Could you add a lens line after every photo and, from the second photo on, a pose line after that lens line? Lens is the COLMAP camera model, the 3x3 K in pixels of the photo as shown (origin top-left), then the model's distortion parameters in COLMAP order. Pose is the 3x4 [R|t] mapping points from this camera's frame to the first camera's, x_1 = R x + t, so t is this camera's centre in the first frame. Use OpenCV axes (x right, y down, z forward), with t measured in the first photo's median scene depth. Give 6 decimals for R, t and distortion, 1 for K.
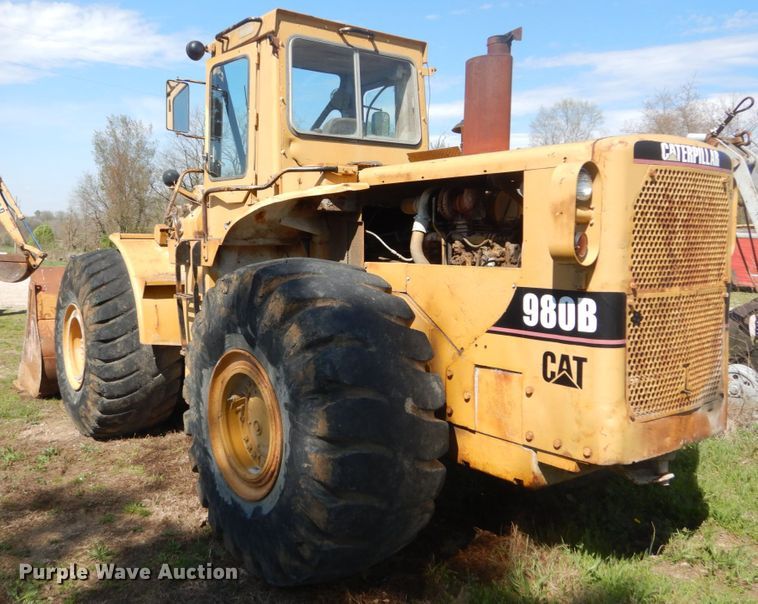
lens RADIAL K [[702.1, 0, 378.1], [0, 702.1, 299.5], [0, 0, 1]] dist [0.027853, 0.000000]
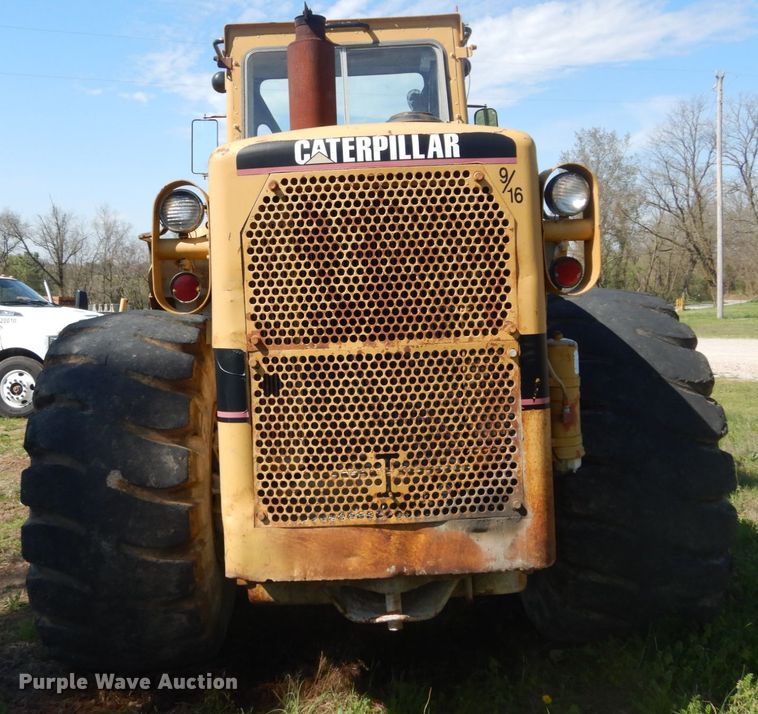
lens RADIAL K [[922.0, 0, 378.8], [0, 922.0, 354.2], [0, 0, 1]] dist [0.023289, 0.000000]
pose [[0.788909, 0.005702, -0.614484, 0.998904], [-0.008775, 0.999960, -0.001987, -0.003855], [0.614447, 0.006959, 0.788927, 0.298013]]
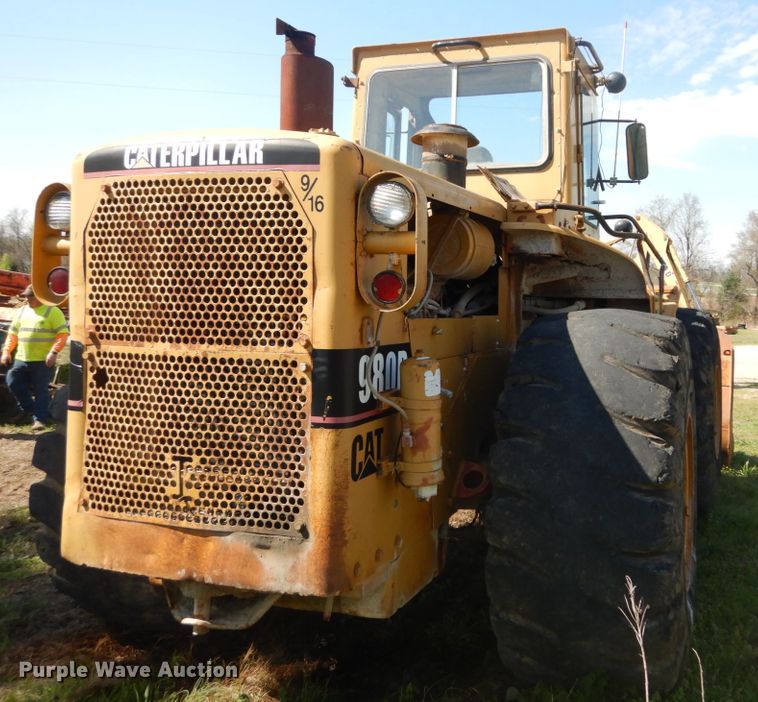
lens RADIAL K [[840.1, 0, 501.5], [0, 840.1, 330.0], [0, 0, 1]] dist [0.015902, 0.000000]
pose [[0.551943, 0.035533, -0.833124, 1.310987], [-0.090372, 0.995756, -0.017402, -0.046181], [0.828970, 0.084896, 0.552812, 0.812357]]
